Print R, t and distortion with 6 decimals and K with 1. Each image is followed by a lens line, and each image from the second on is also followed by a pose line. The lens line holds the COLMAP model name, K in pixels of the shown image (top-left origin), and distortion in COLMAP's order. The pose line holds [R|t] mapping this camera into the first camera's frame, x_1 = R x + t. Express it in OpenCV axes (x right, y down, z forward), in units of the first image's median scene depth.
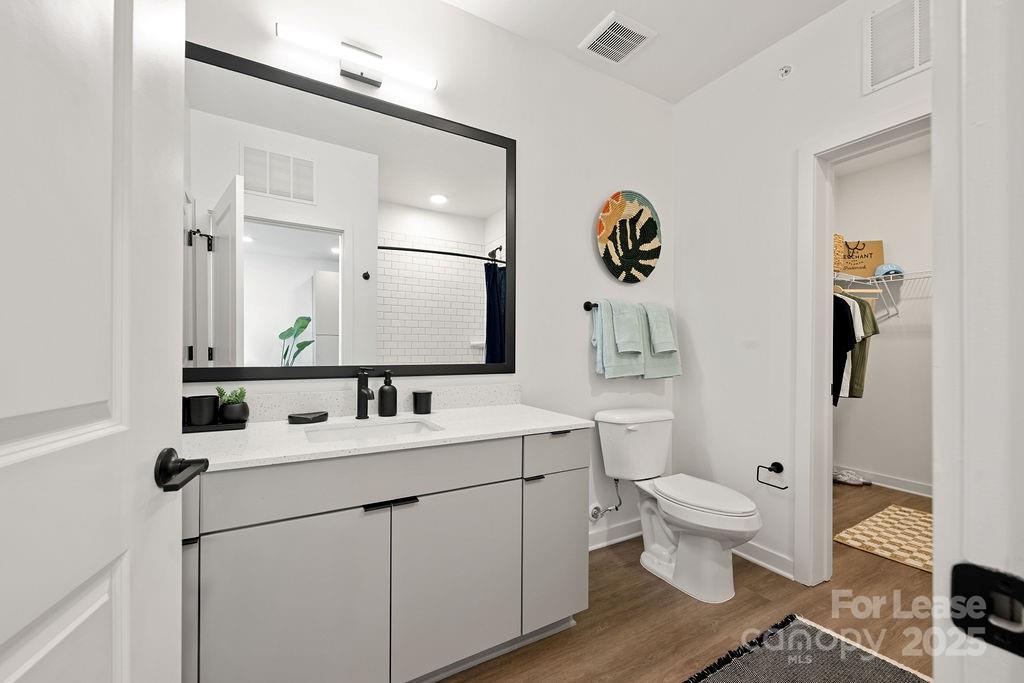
lens RADIAL K [[416.7, 0, 518.7], [0, 416.7, 347.3], [0, 0, 1]] dist [-0.001968, -0.000718]
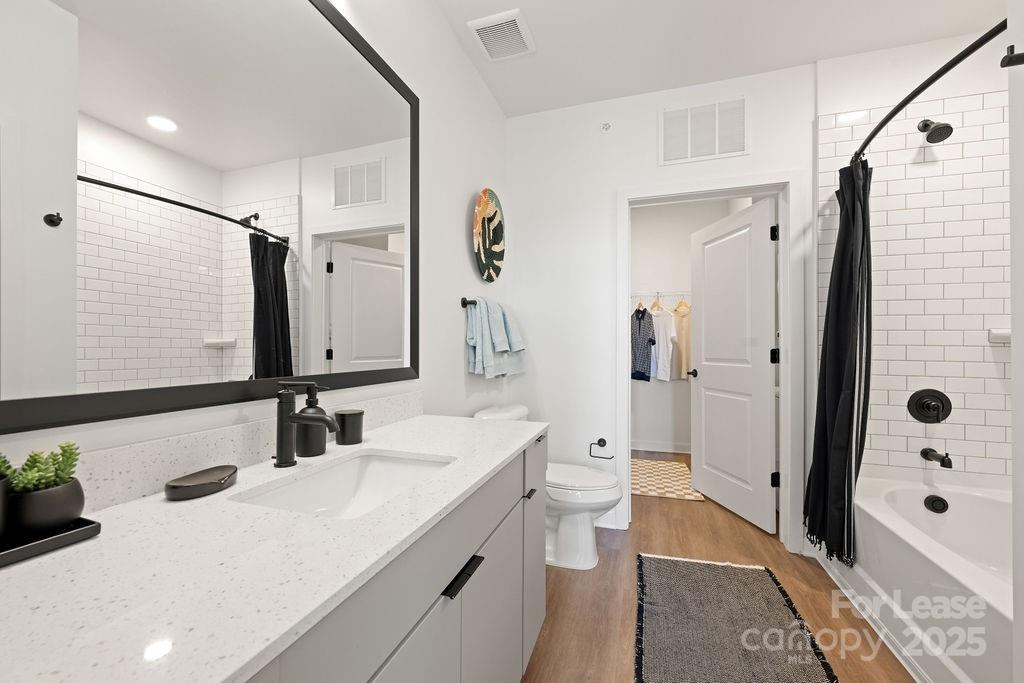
lens RADIAL K [[416.7, 0, 511.7], [0, 416.7, 343.6], [0, 0, 1]] dist [-0.001968, -0.000718]
pose [[0.744403, 0.001062, 0.667730, -0.389124], [0.001837, 0.999992, -0.003638, -0.002982], [-0.667729, 0.003935, 0.744394, 0.236496]]
